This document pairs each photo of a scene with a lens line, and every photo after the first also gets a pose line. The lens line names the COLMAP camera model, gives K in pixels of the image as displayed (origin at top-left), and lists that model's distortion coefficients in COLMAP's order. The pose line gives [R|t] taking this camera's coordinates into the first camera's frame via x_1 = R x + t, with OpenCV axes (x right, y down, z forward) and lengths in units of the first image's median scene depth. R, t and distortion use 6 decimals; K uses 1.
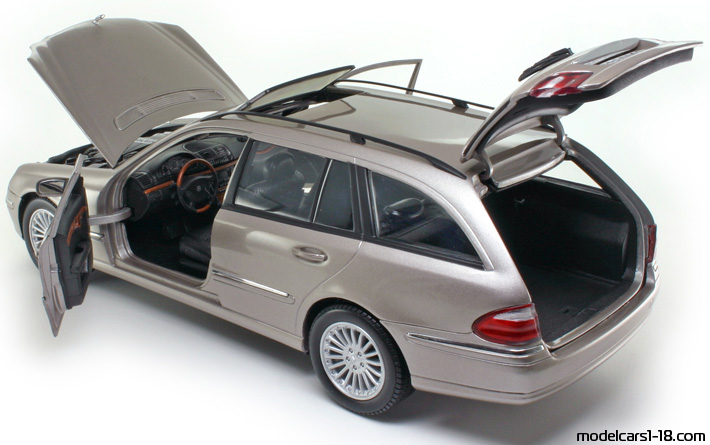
lens RADIAL K [[789.4, 0, 355.0], [0, 789.4, 220.5], [0, 0, 1]] dist [0.000361, 0.000000]
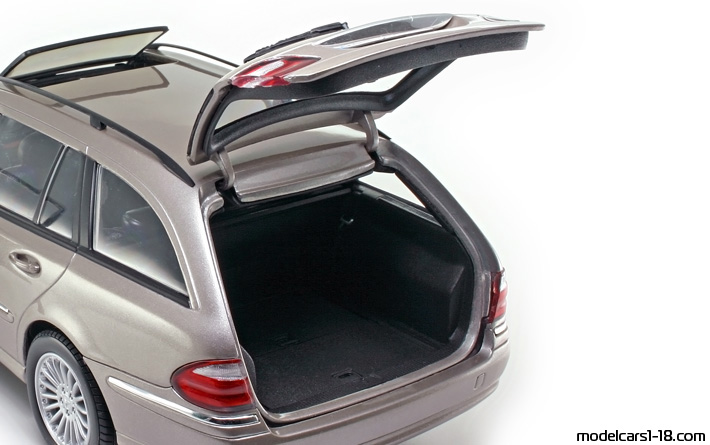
lens RADIAL K [[1098.2, 0, 355.0], [0, 1098.2, 223.3], [0, 0, 1]] dist [-0.017639, 0.000000]
pose [[0.967163, 0.093434, -0.236358, 0.441101], [-0.089438, 0.995610, 0.027595, -0.048717], [0.237898, -0.005550, 0.971274, 0.007539]]
